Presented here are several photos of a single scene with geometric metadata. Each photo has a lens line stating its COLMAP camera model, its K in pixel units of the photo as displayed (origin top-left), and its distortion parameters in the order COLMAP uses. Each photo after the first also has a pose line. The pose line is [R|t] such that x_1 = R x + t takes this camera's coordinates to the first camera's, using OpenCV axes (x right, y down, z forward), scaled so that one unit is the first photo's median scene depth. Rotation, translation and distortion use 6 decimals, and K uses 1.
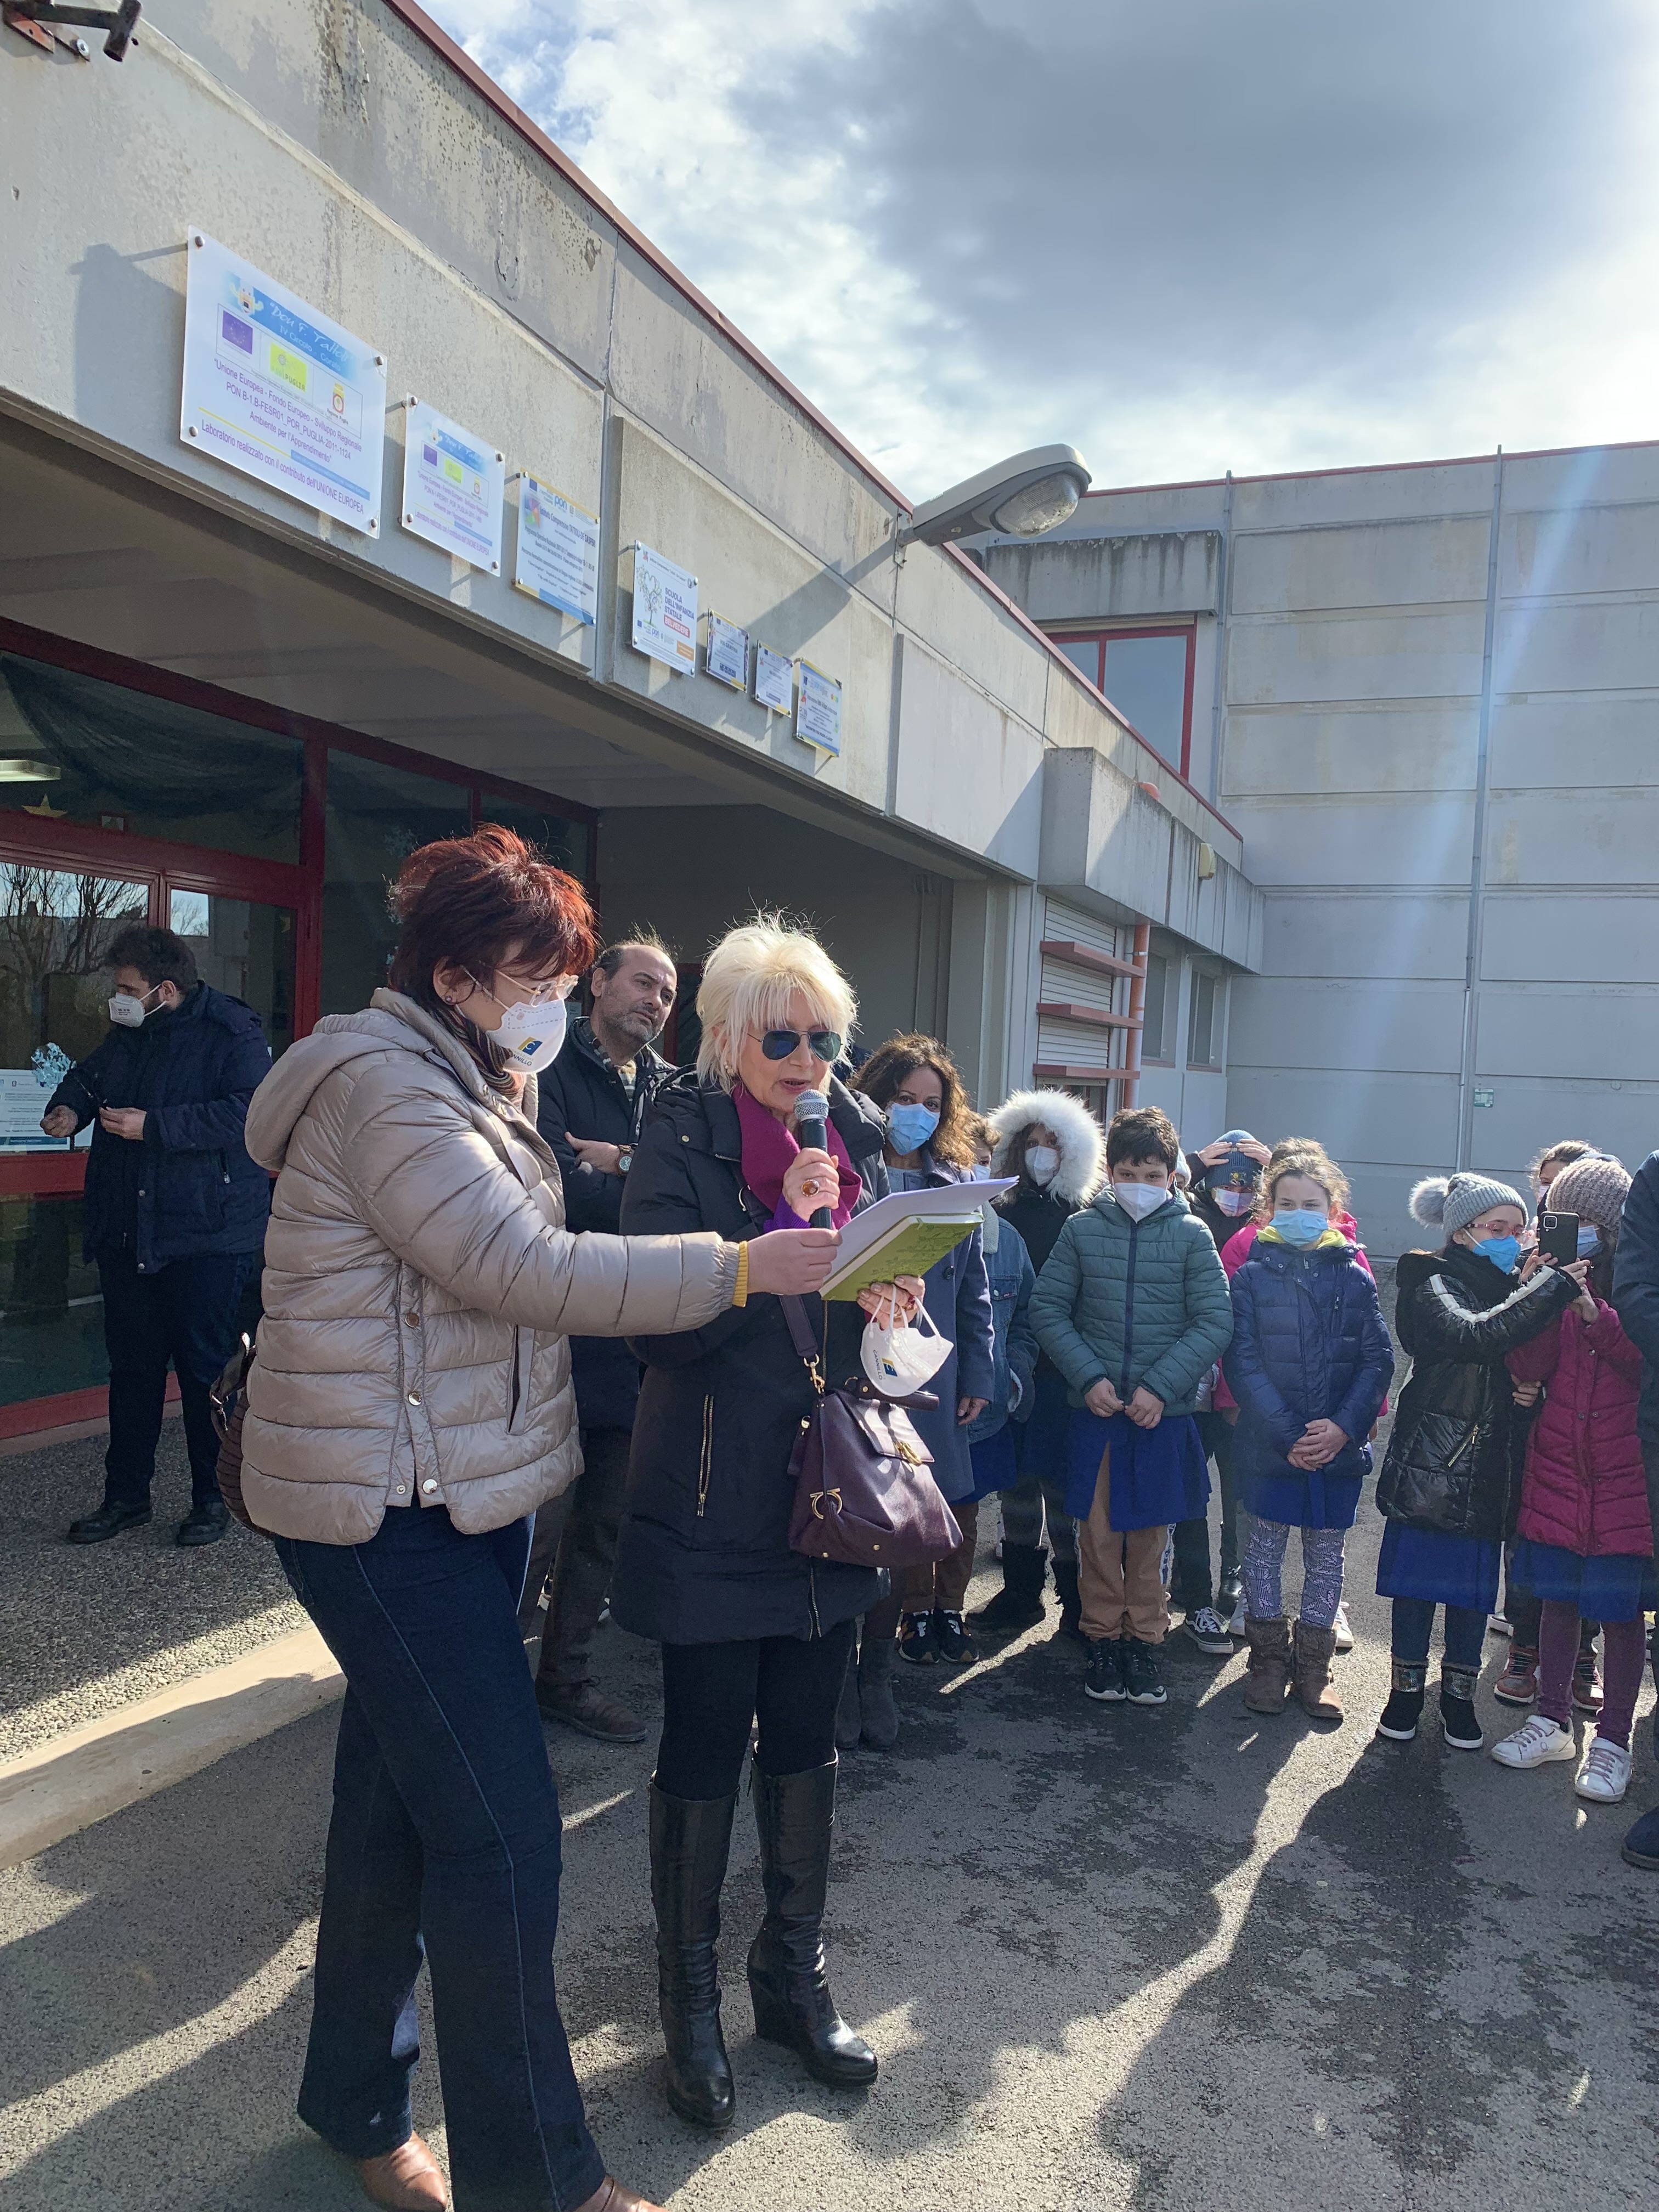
lens RADIAL K [[1698.5, 0, 878.1], [0, 1698.5, 1094.7], [0, 0, 1]] dist [0.049495, -0.006537]
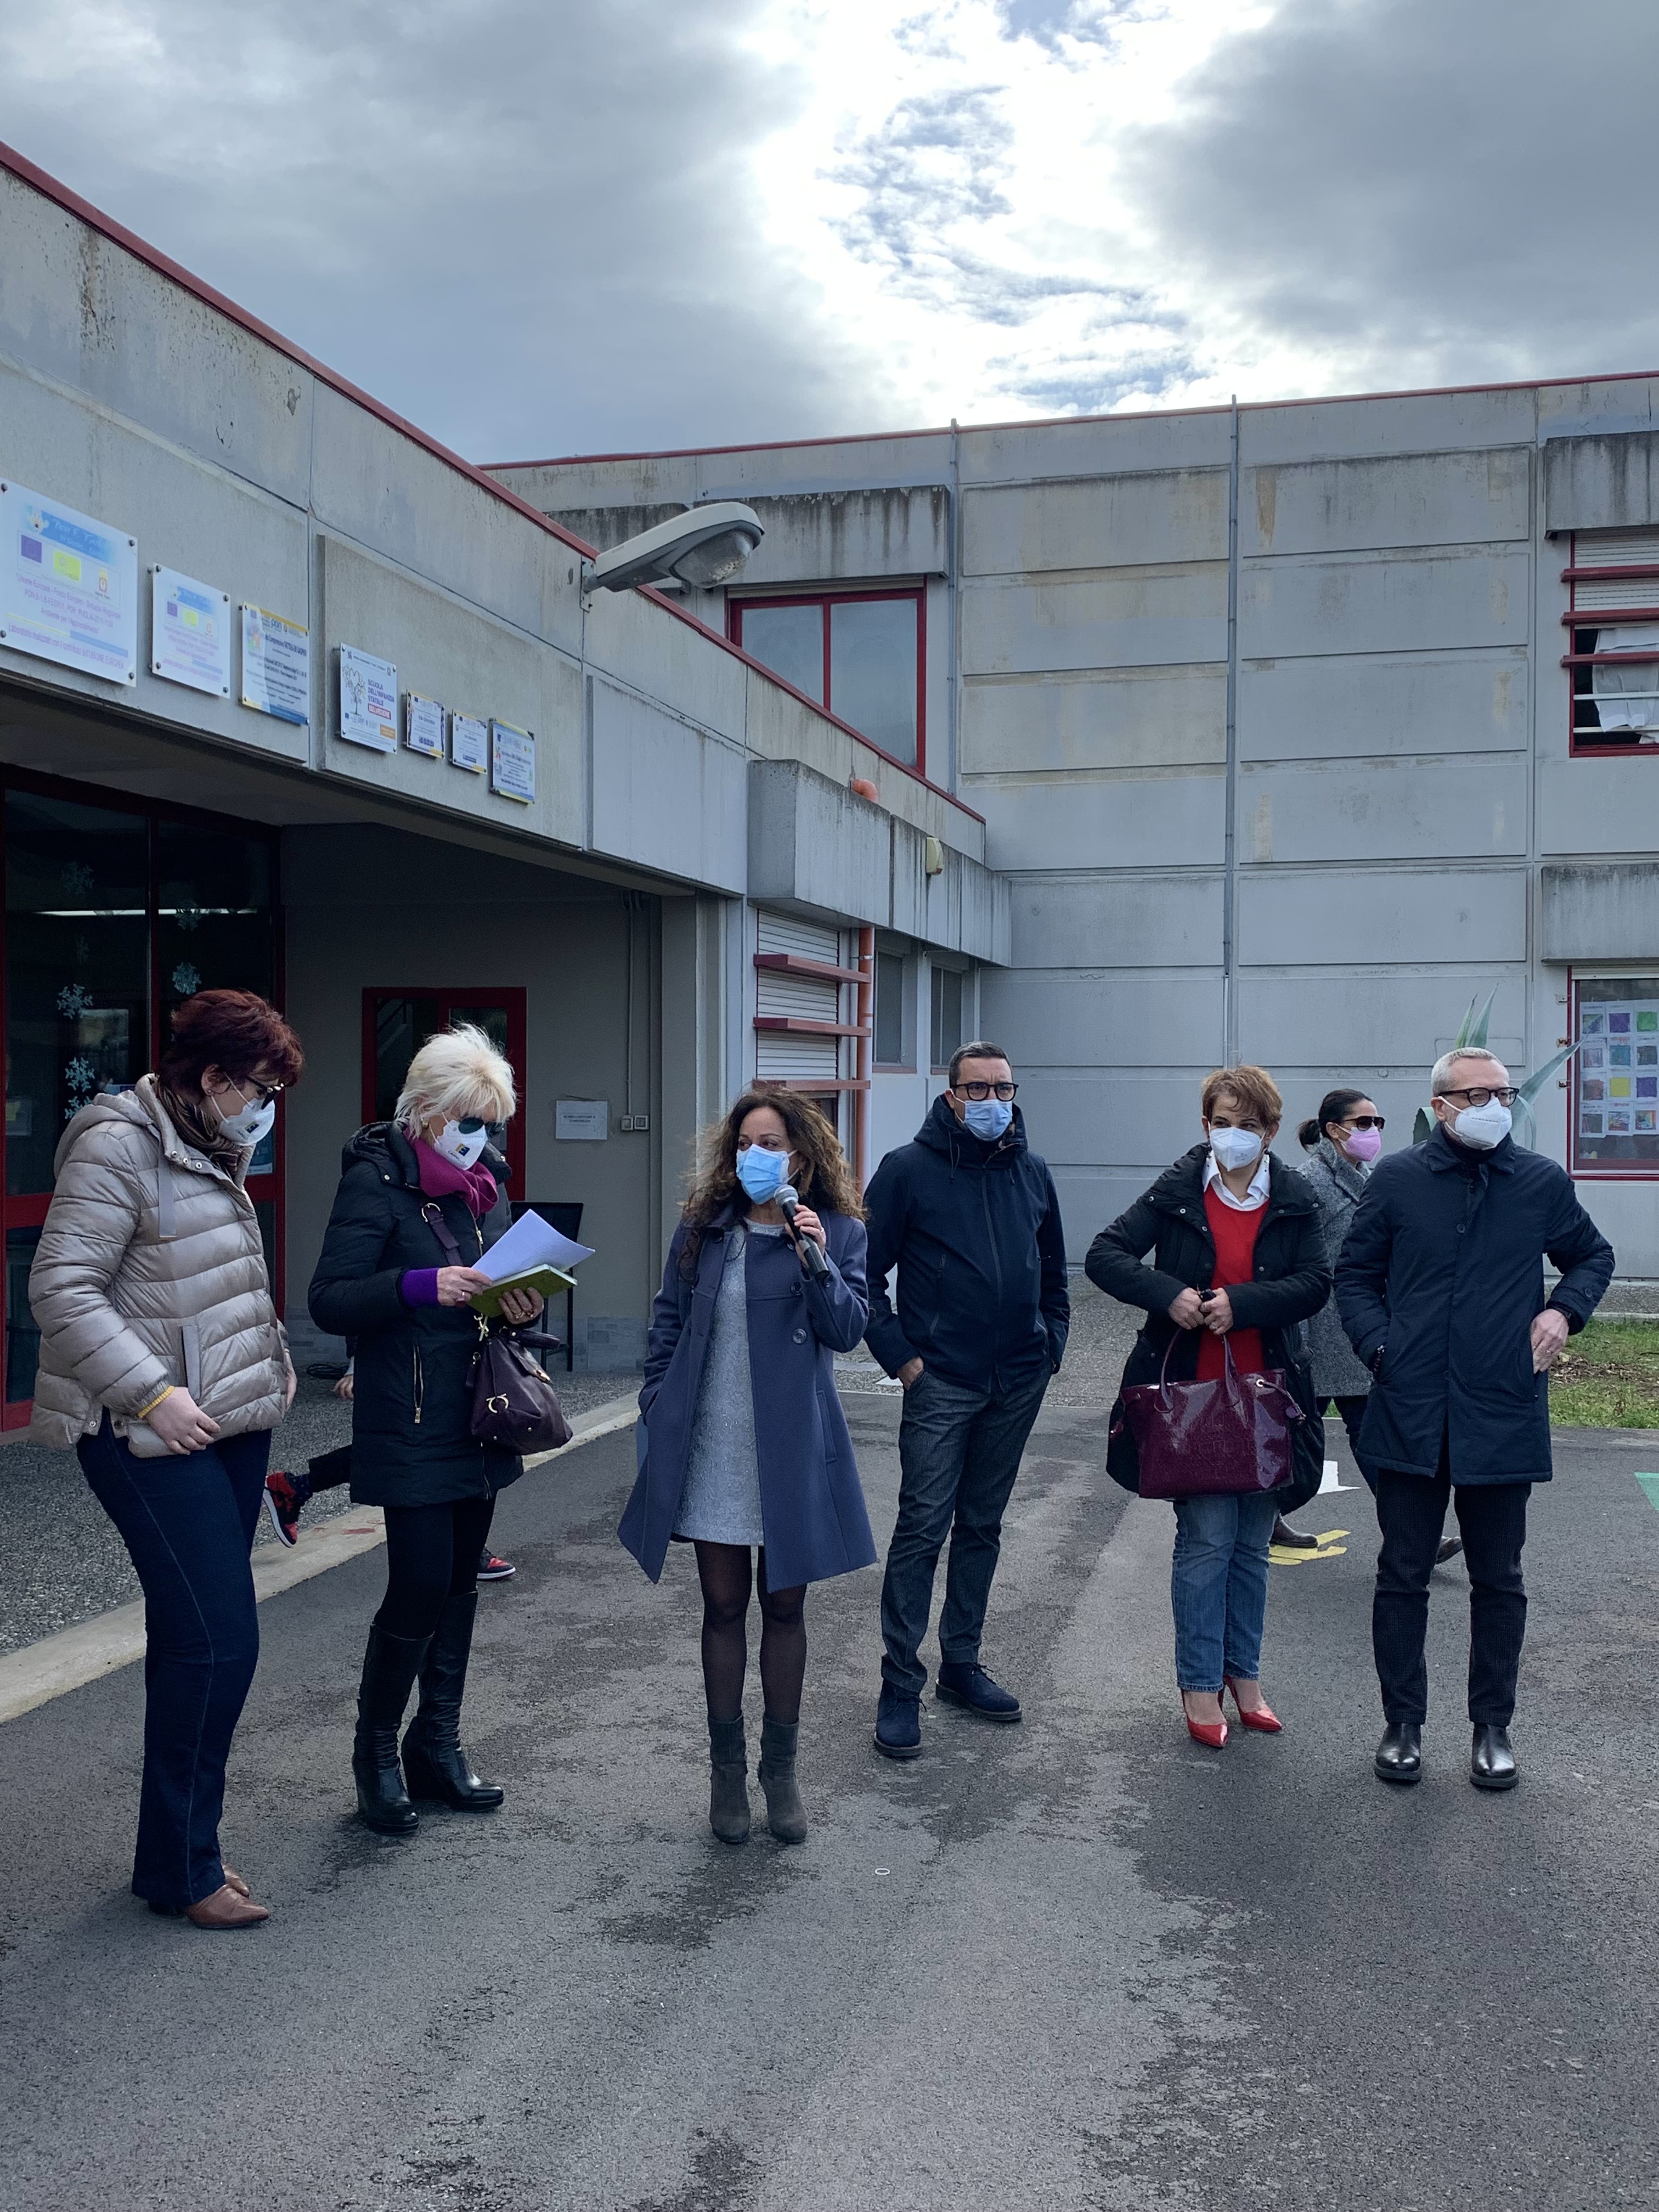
lens RADIAL K [[2115.2, 0, 815.5], [0, 2115.2, 1094.6], [0, 0, 1]] dist [0.163968, -0.404559]
pose [[0.994564, -0.040653, 0.095866, 0.014517], [0.041032, 0.999156, -0.001981, -0.008139], [-0.095705, 0.005904, 0.995392, -0.286793]]
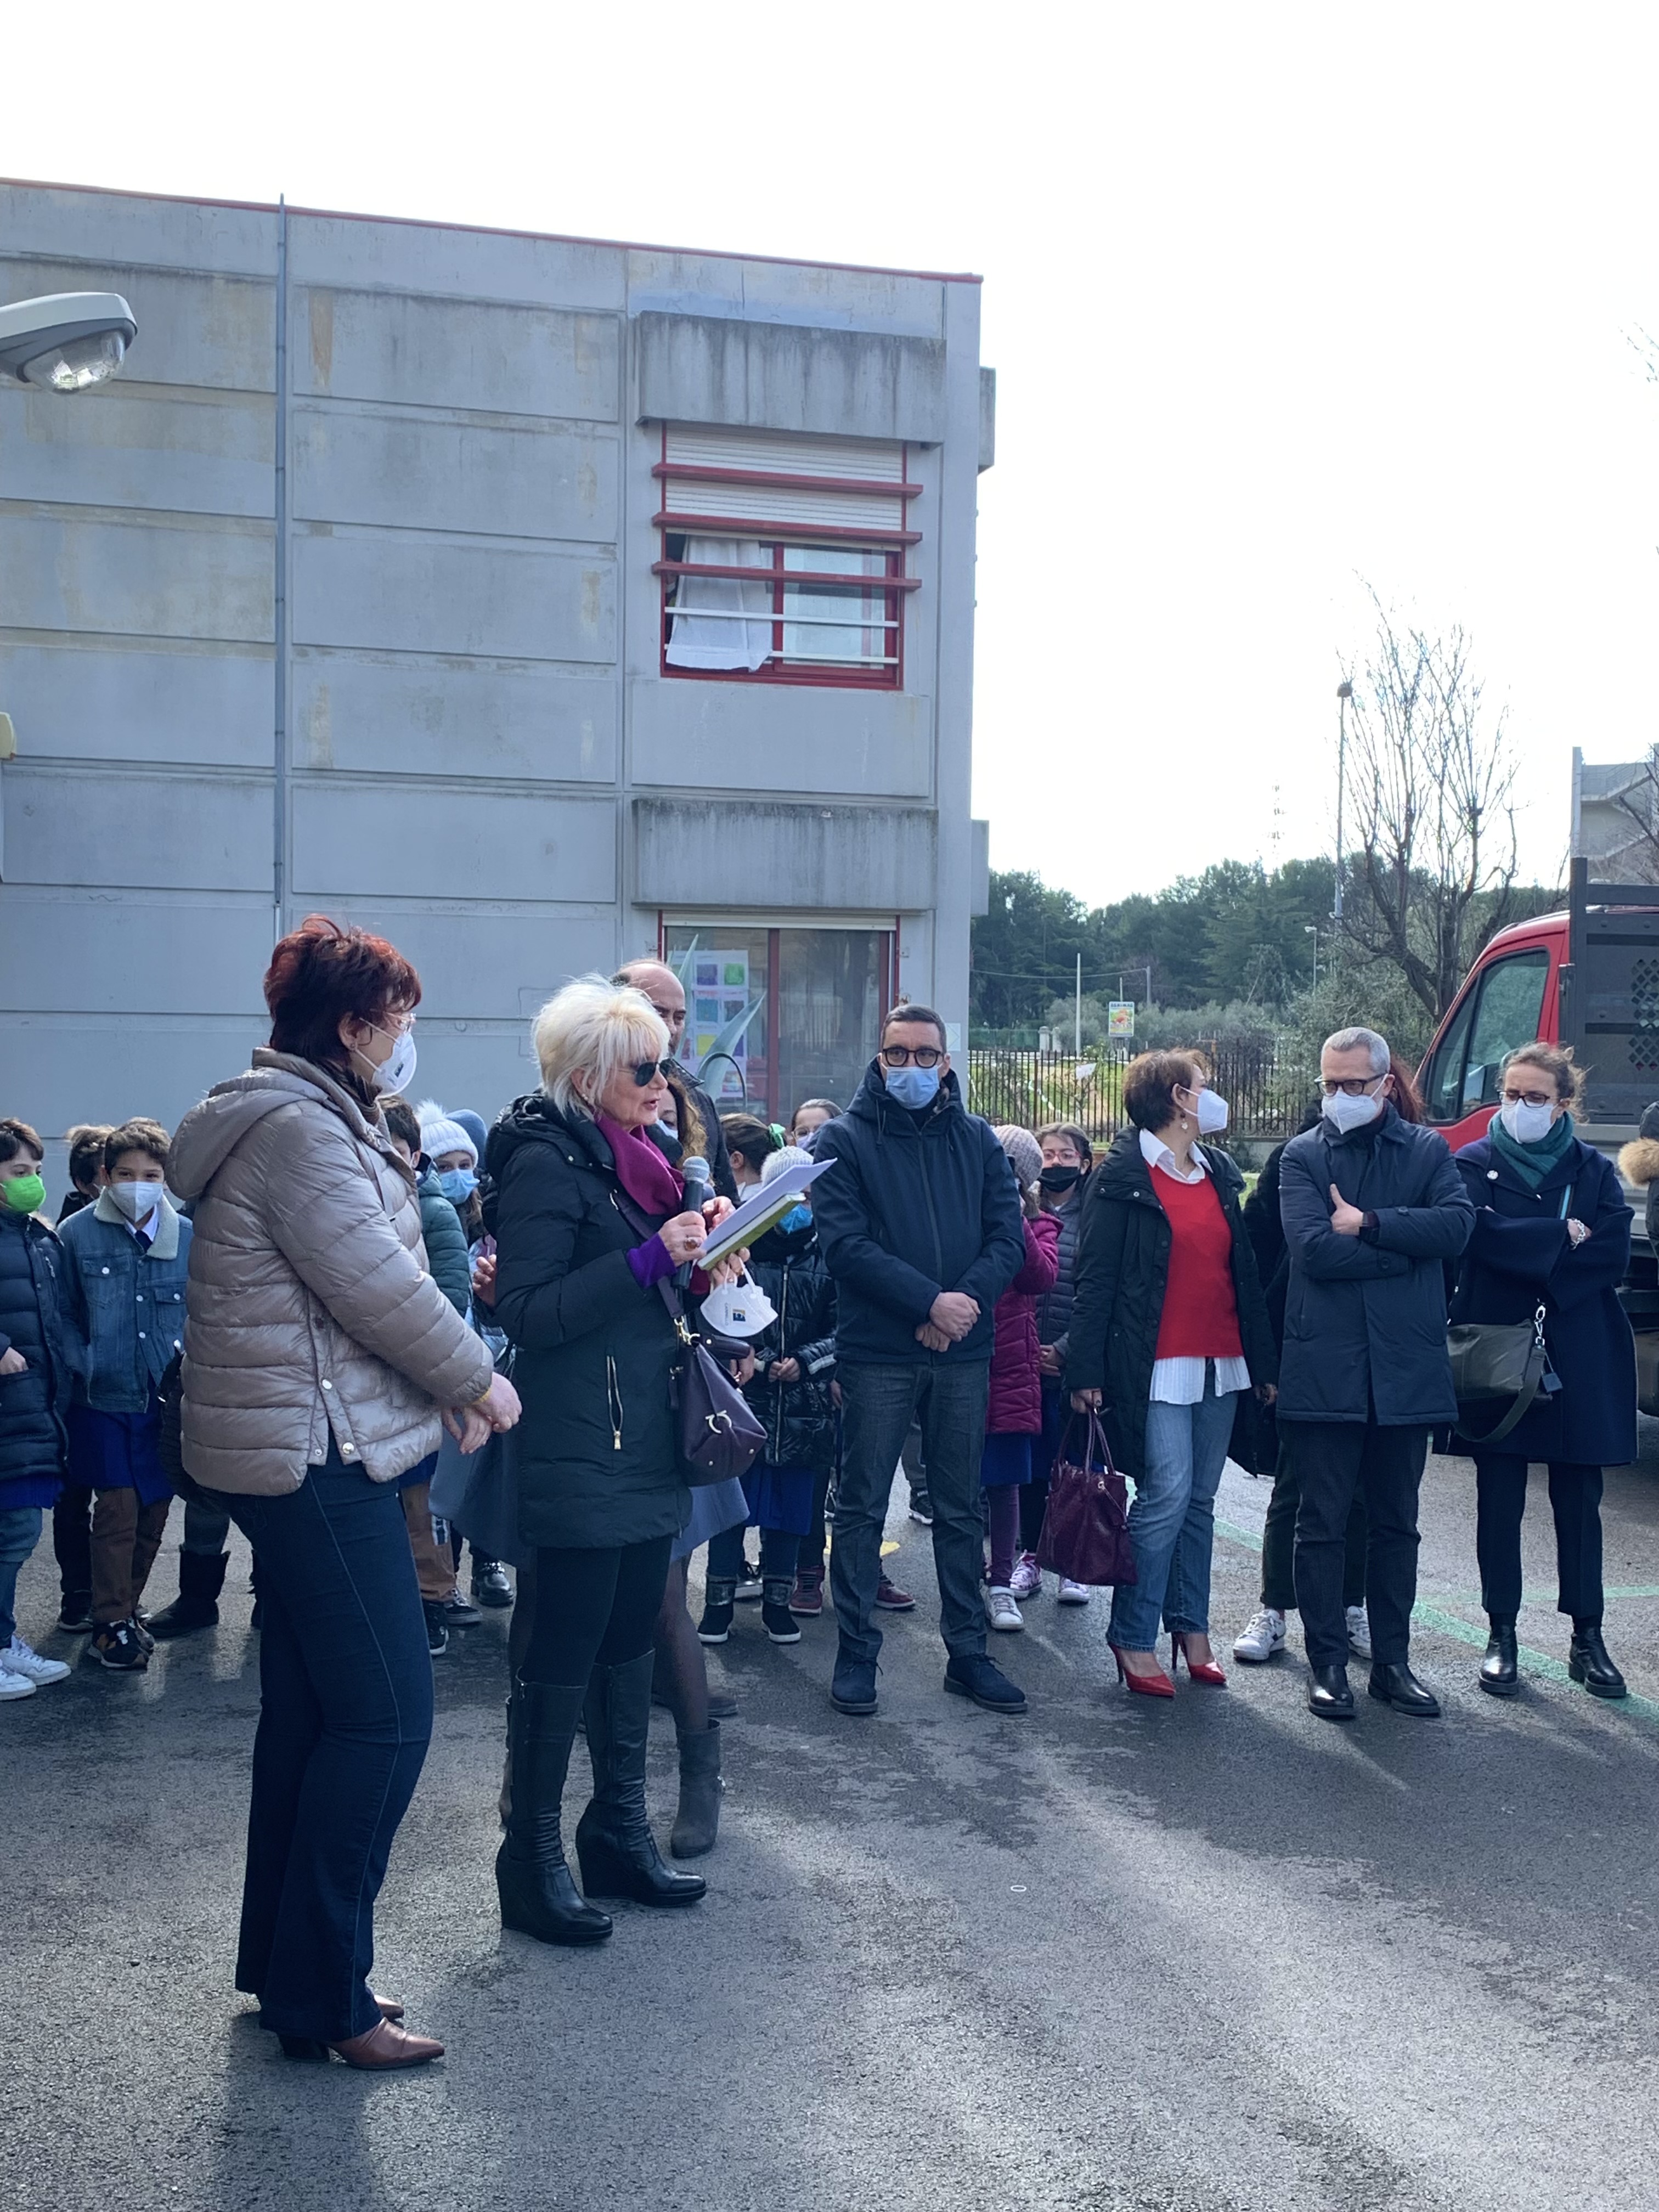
lens RADIAL K [[2647.9, 0, 829.5], [0, 2647.9, 1106.0], [0, 0, 1]] dist [0.230797, -0.843209]
pose [[0.797552, -0.046672, 0.601443, -0.379615], [0.027852, 0.998788, 0.040574, -0.028002], [-0.602607, -0.015608, 0.797885, -0.223353]]
